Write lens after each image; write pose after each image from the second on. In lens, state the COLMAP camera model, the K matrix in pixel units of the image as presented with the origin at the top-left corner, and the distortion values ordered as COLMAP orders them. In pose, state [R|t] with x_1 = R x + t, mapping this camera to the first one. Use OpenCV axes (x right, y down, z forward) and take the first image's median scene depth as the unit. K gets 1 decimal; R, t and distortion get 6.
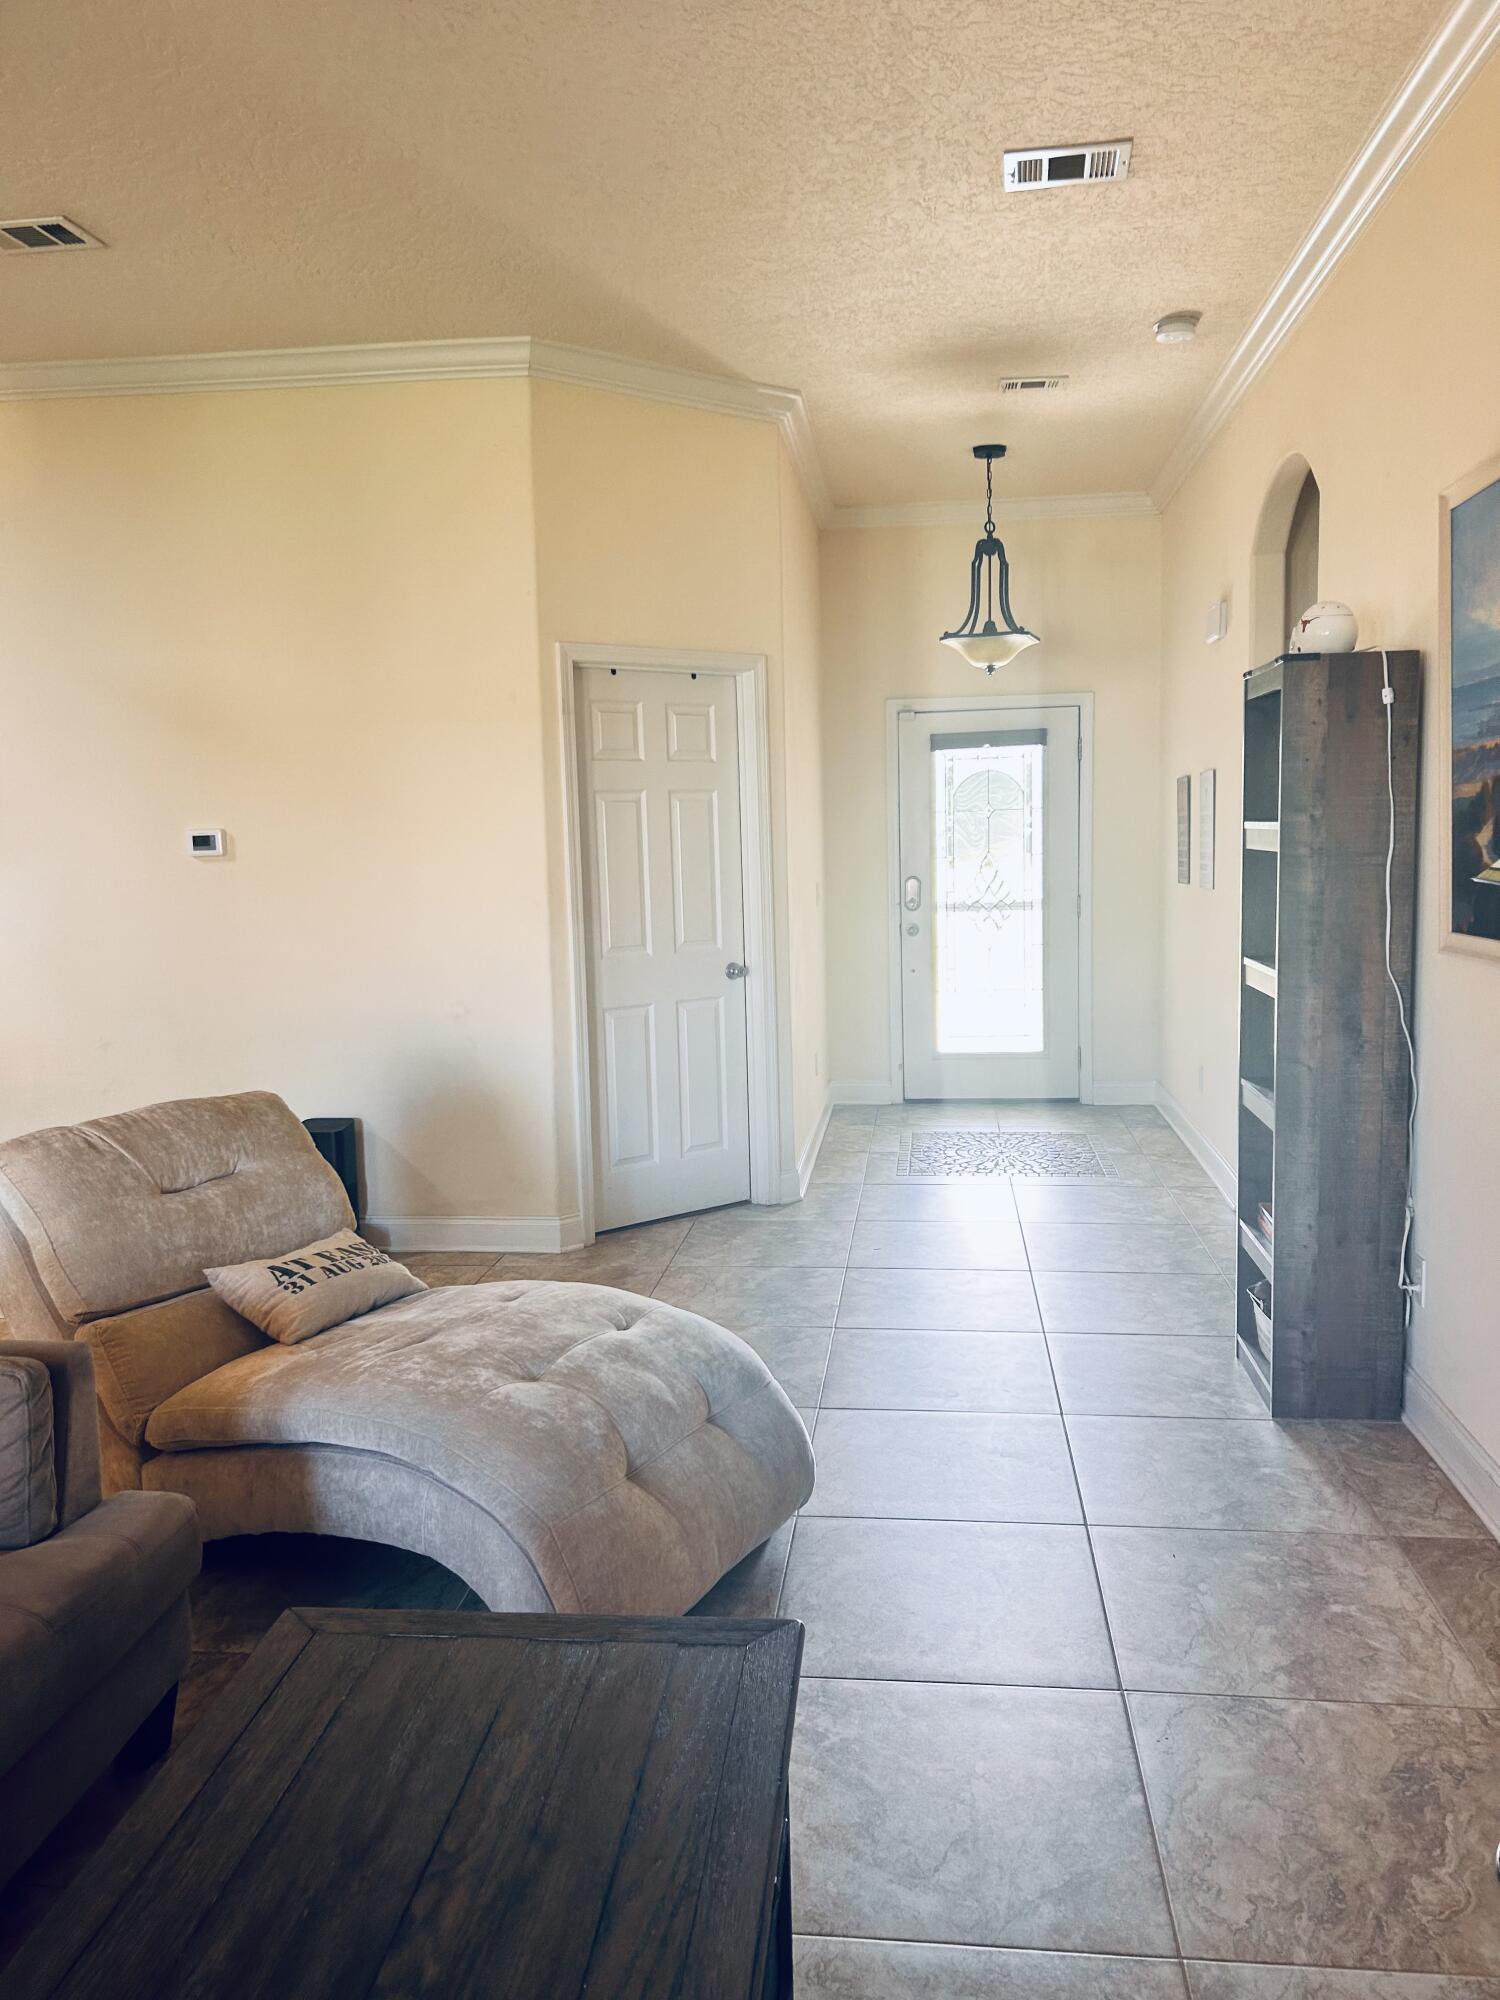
lens RADIAL K [[1535.9, 0, 750.0], [0, 1535.9, 1000.0], [0, 0, 1]] dist [0.191952, -0.307300]
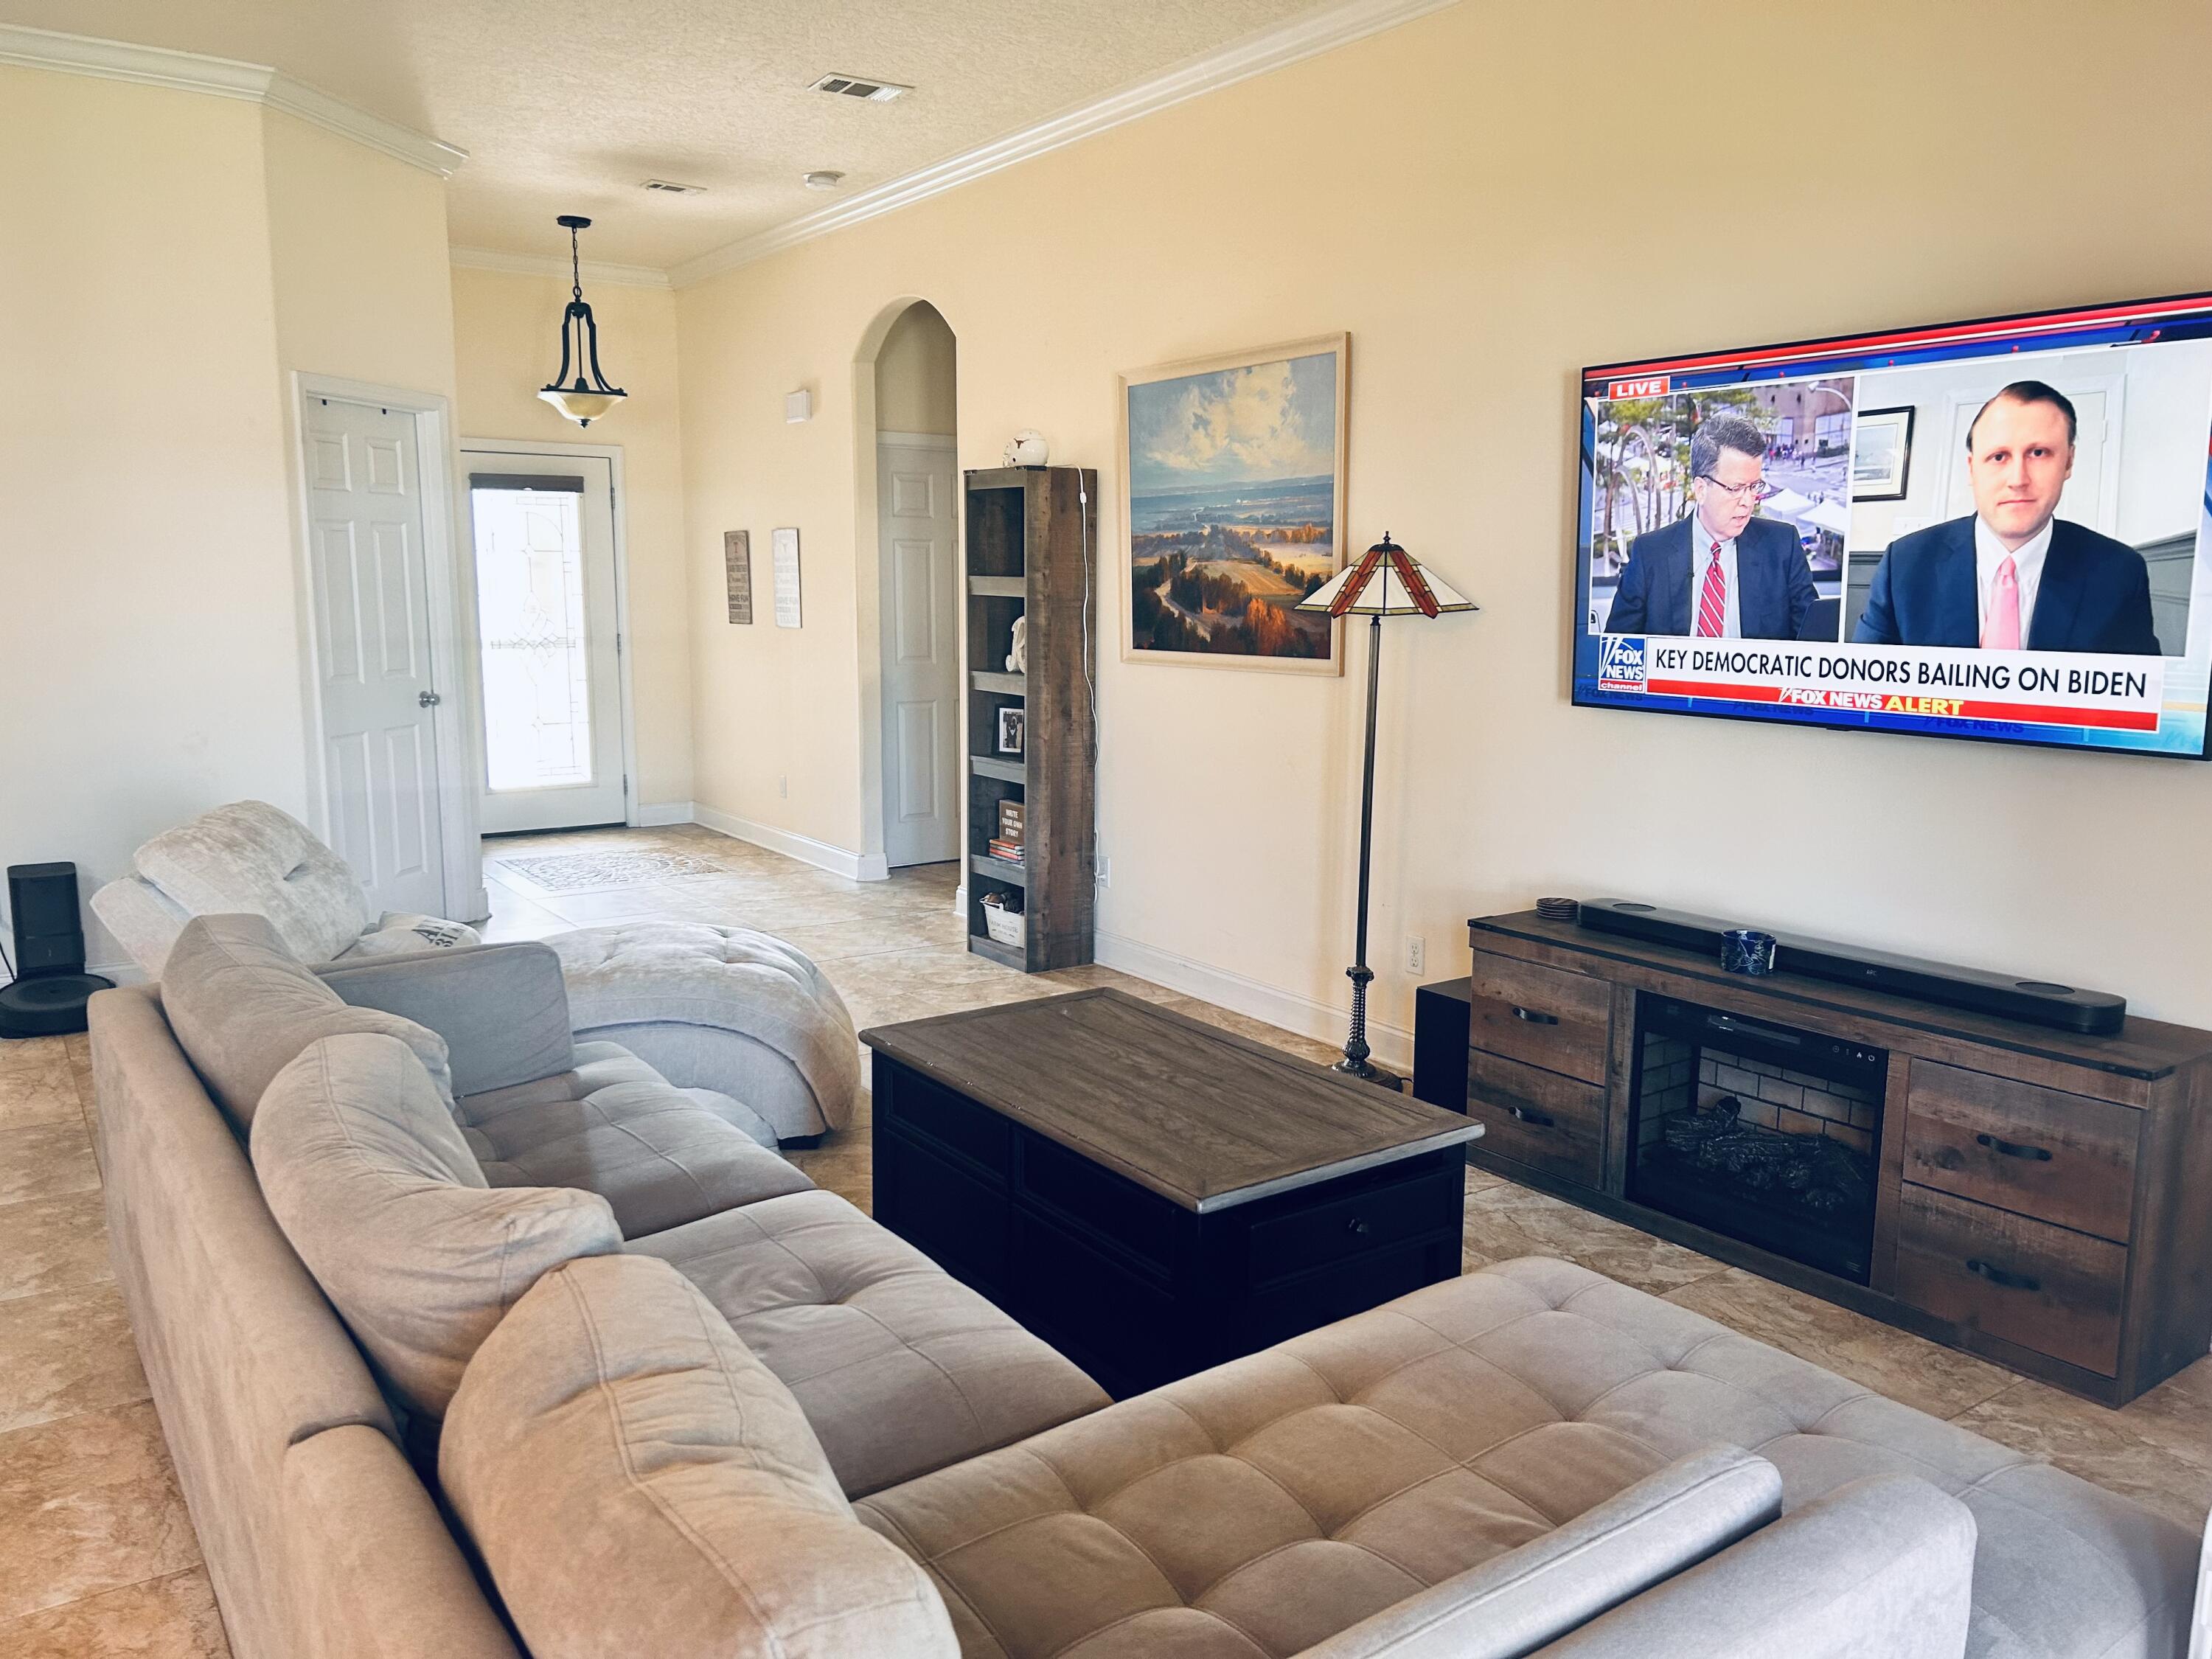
lens RADIAL K [[1651.7, 0, 1106.0], [0, 1651.7, 829.5], [0, 0, 1]] dist [0.121825, -0.000244]
pose [[0.777247, -0.071079, 0.625168, -0.439418], [0.045916, 0.997357, 0.056310, 0.030246], [-0.627518, -0.015062, 0.778456, -0.211051]]
